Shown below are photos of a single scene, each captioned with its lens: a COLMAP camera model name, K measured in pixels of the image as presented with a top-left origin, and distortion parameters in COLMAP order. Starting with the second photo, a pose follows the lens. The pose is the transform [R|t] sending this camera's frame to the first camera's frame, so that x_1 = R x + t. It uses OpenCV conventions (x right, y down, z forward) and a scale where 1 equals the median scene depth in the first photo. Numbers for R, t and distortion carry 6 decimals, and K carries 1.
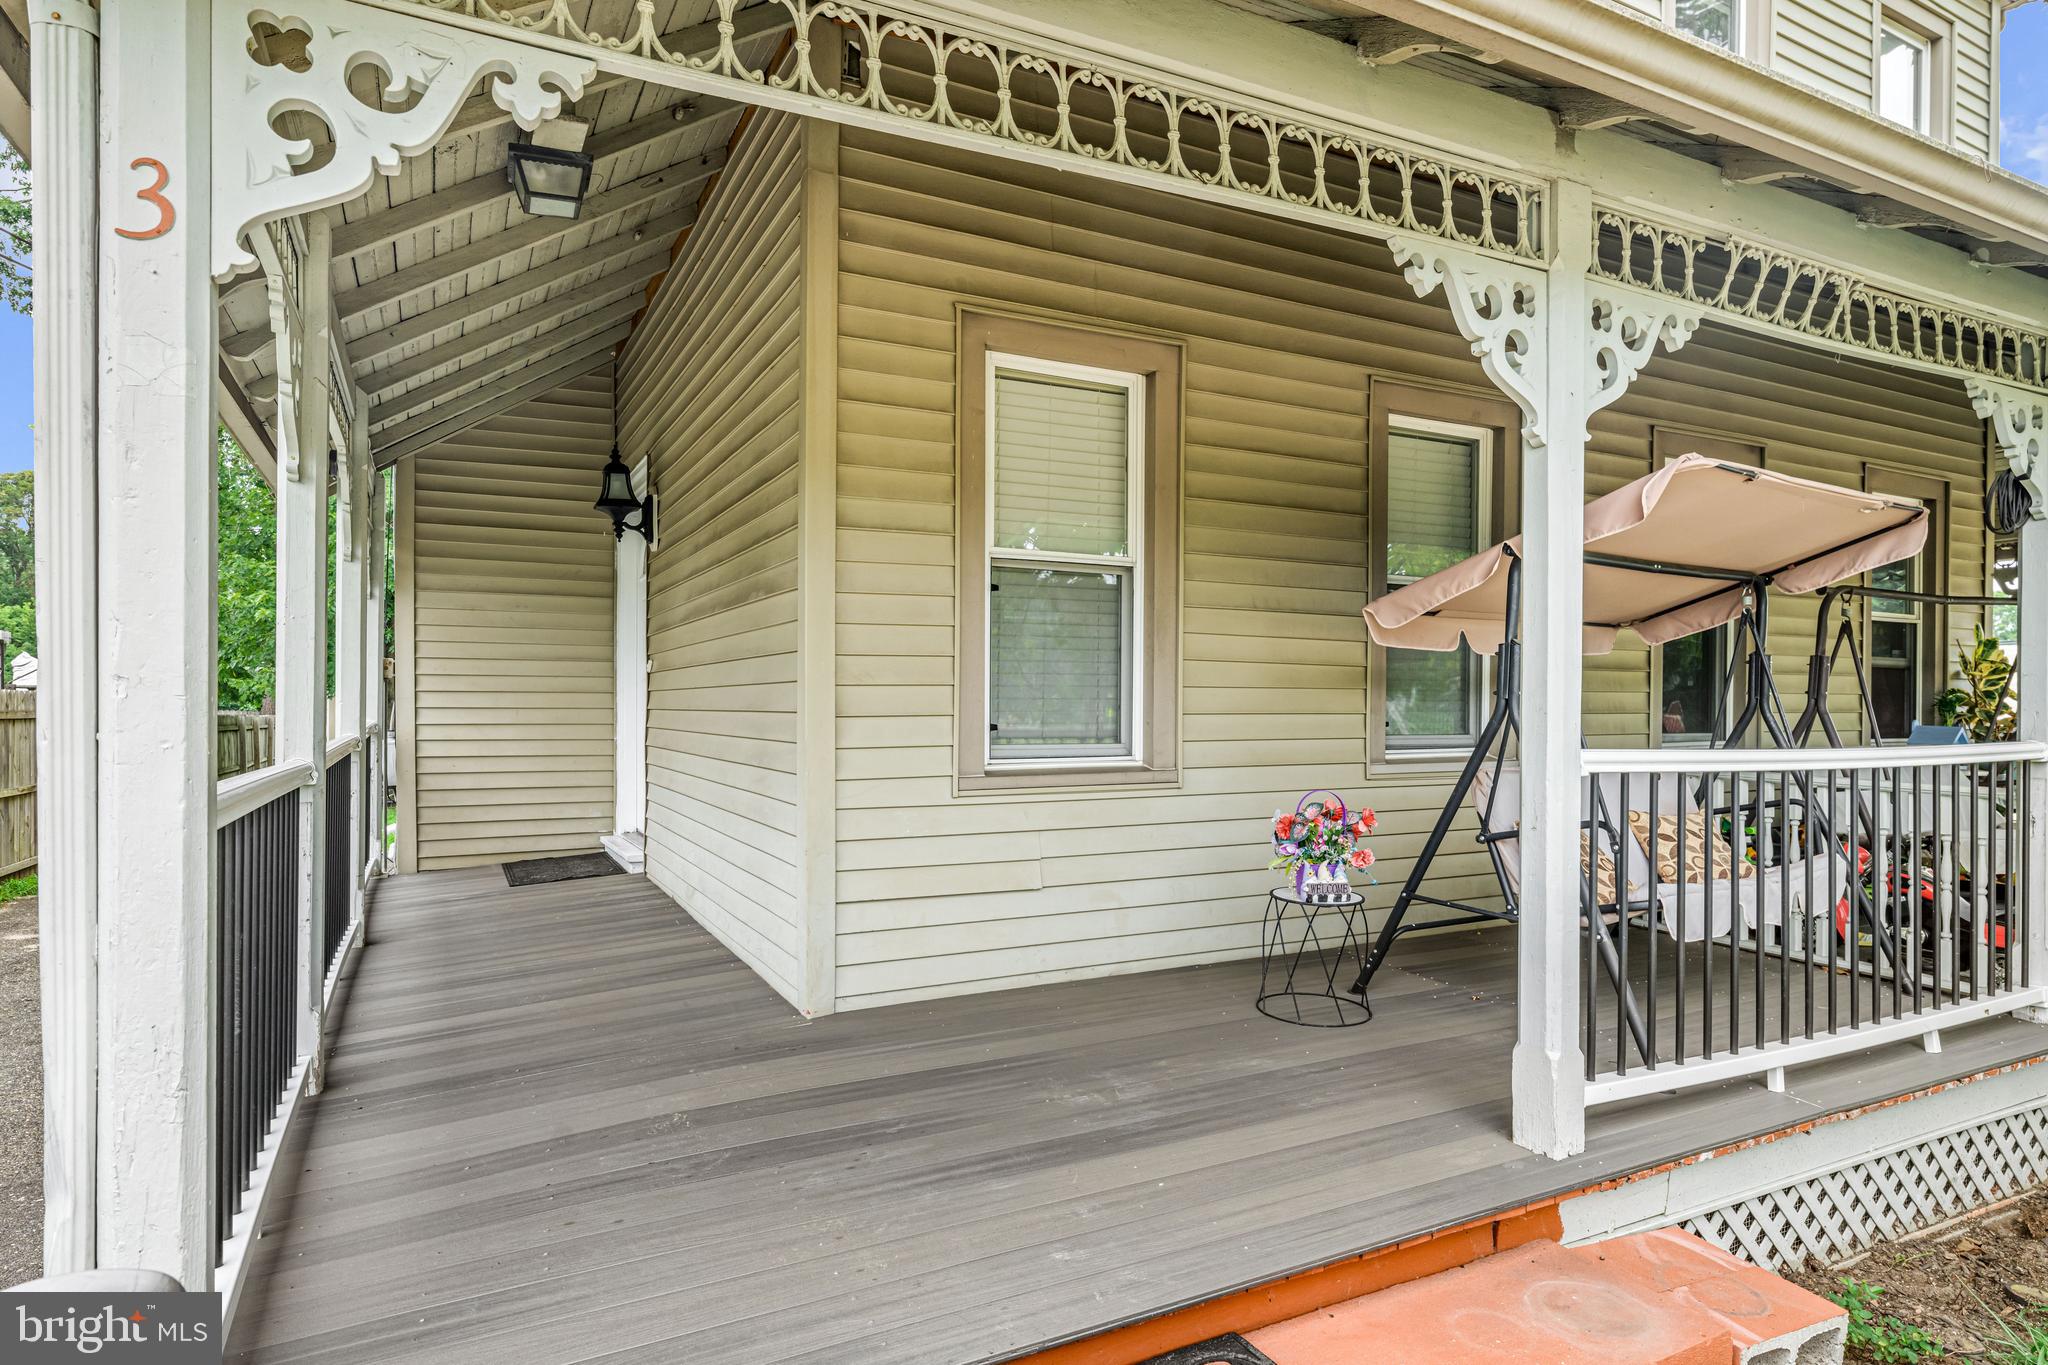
lens RADIAL K [[1156.5, 0, 1029.2], [0, 1156.5, 689.0], [0, 0, 1]] dist [0.017357, 0.000469]
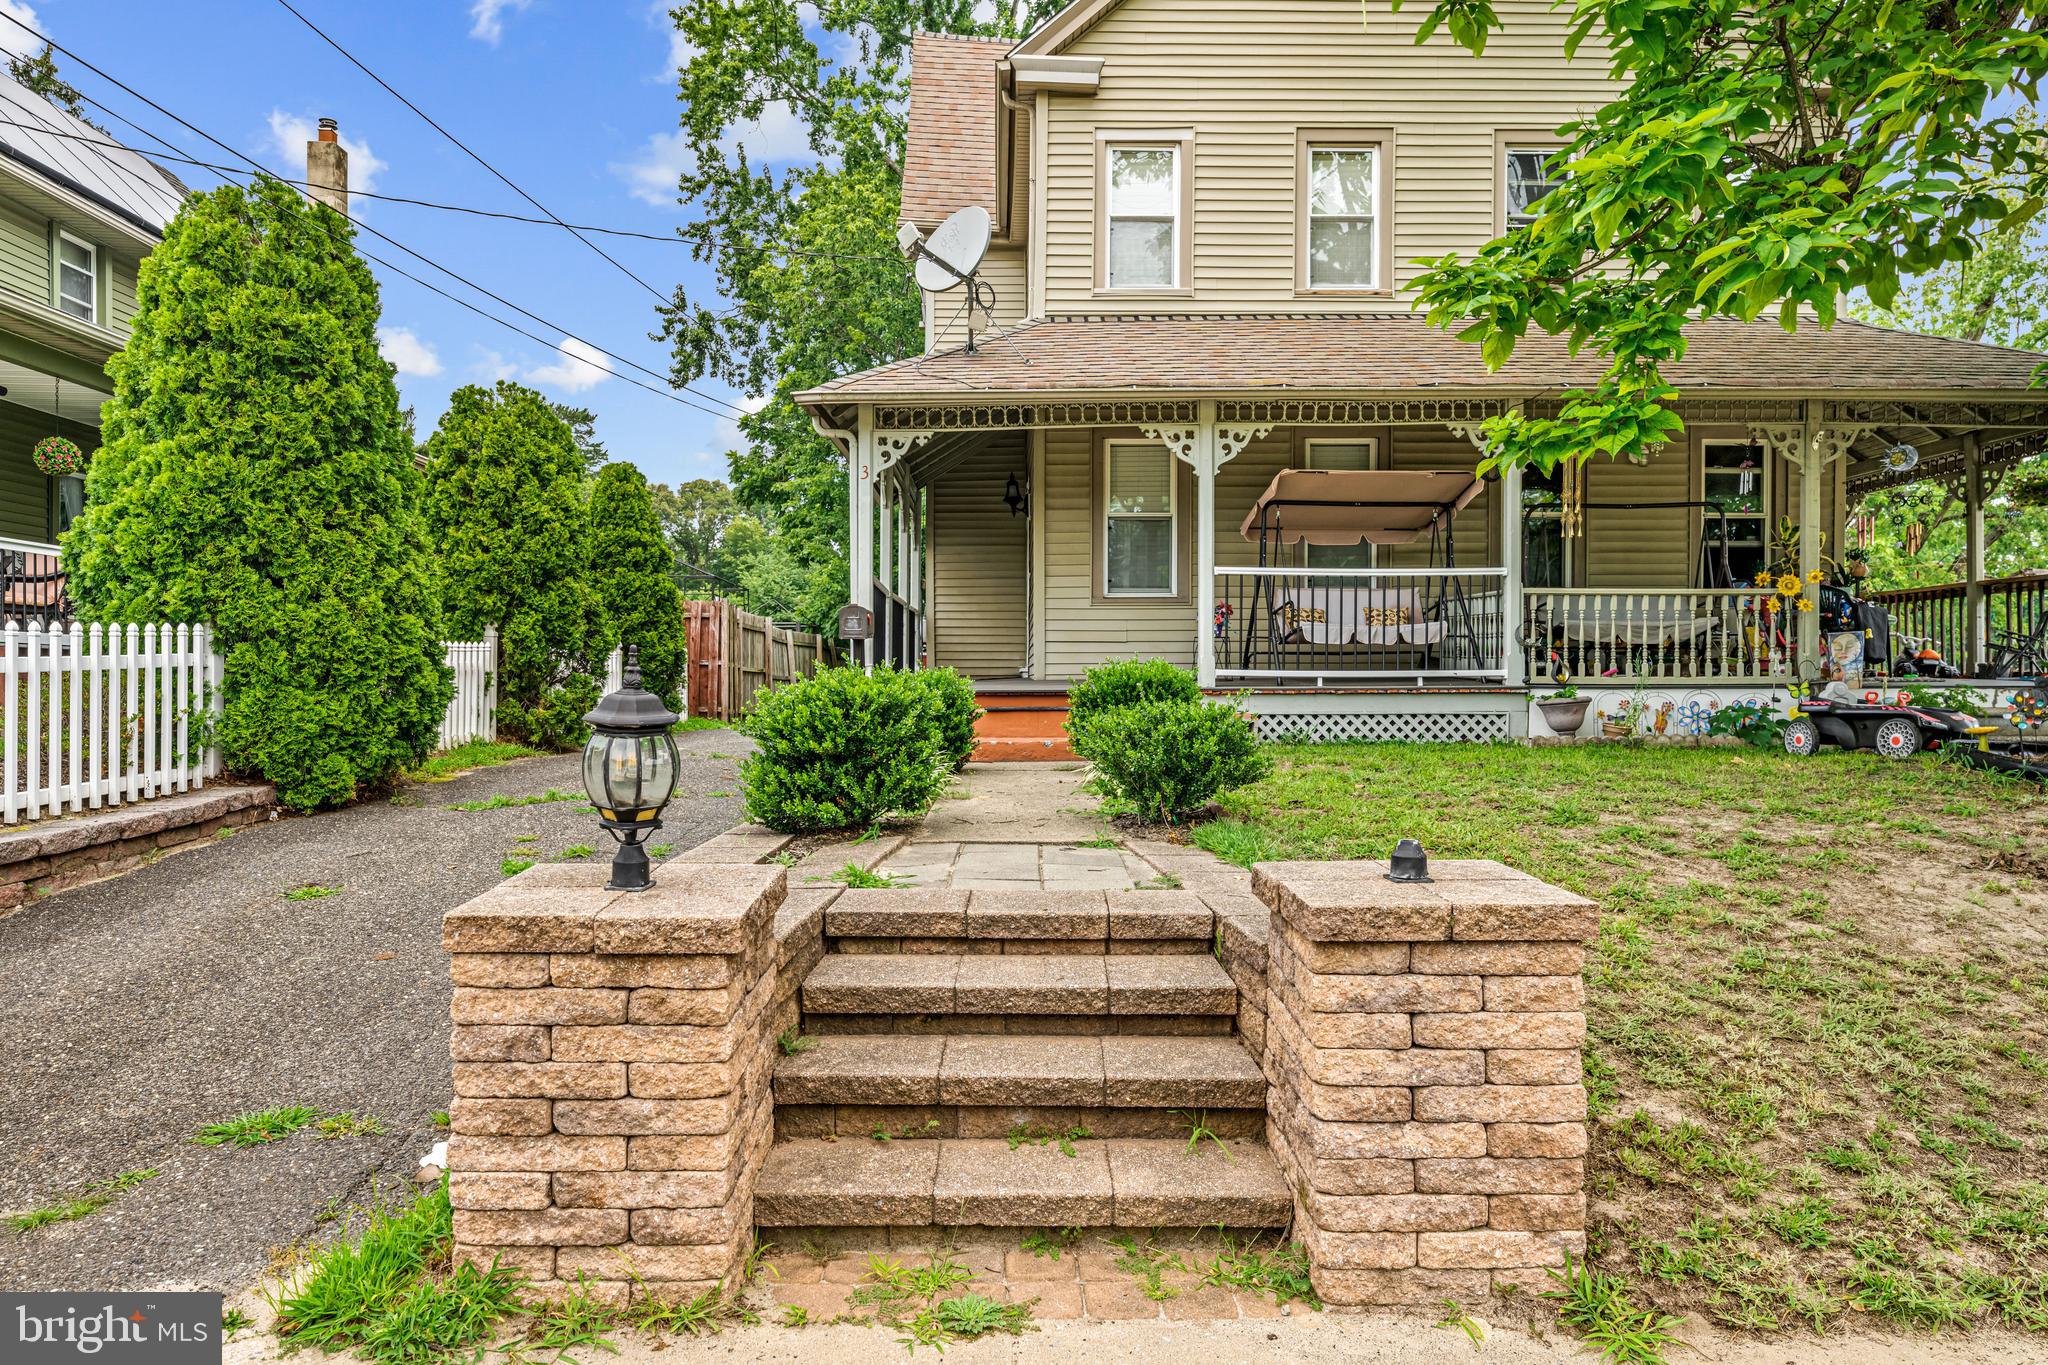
lens RADIAL K [[1366.4, 0, 1020.9], [0, 1366.4, 681.7], [0, 0, 1]] dist [0.000885, 0.000009]
pose [[0.895331, -0.004587, -0.445379, 1.541772], [0.010160, 0.999897, 0.010125, 0.302770], [0.445286, -0.013590, 0.895285, -2.466450]]
